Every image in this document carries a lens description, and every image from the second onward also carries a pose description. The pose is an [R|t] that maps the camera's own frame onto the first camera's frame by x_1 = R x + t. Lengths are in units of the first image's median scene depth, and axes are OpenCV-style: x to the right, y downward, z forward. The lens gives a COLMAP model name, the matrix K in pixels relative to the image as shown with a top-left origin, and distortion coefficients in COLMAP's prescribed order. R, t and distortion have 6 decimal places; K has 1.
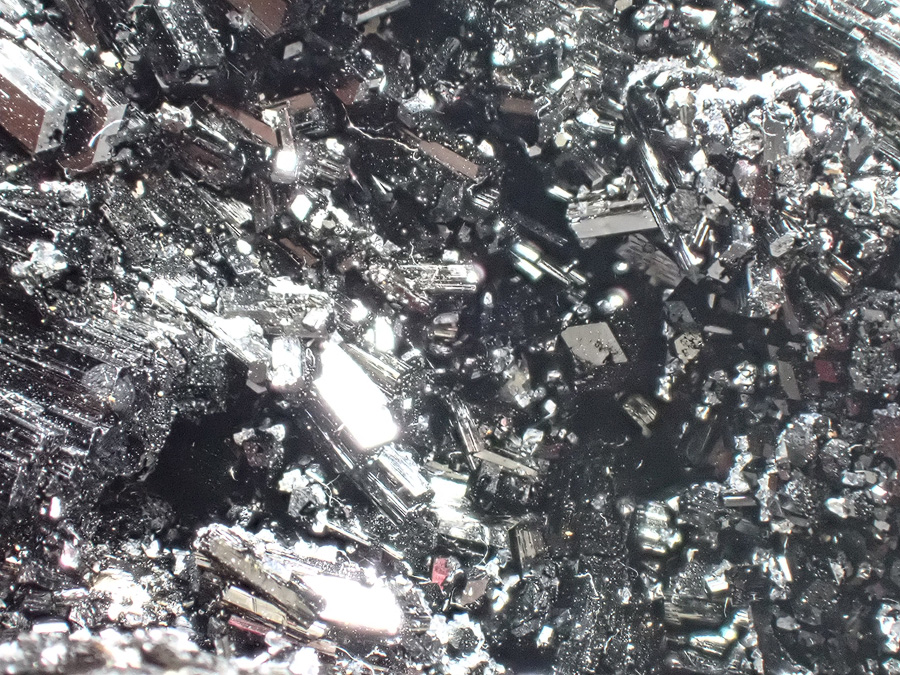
lens RADIAL K [[2936.3, 0, 450.2], [0, 2936.3, 337.6], [0, 0, 1]] dist [0.024575, 0.000000]
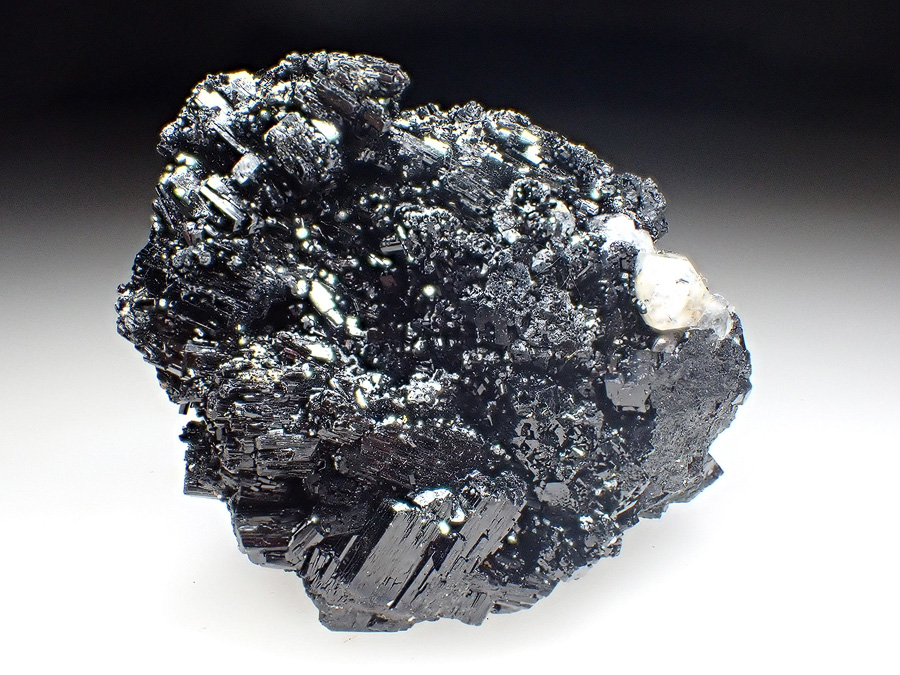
lens RADIAL K [[1190.8, 0, 449.3], [0, 1190.8, 337.1], [0, 0, 1]] dist [0.006849, 0.000000]
pose [[0.999905, -0.012242, 0.006298, 0.118500], [0.011831, 0.998034, 0.061545, -0.019267], [-0.007039, -0.061464, 0.998084, -0.499997]]
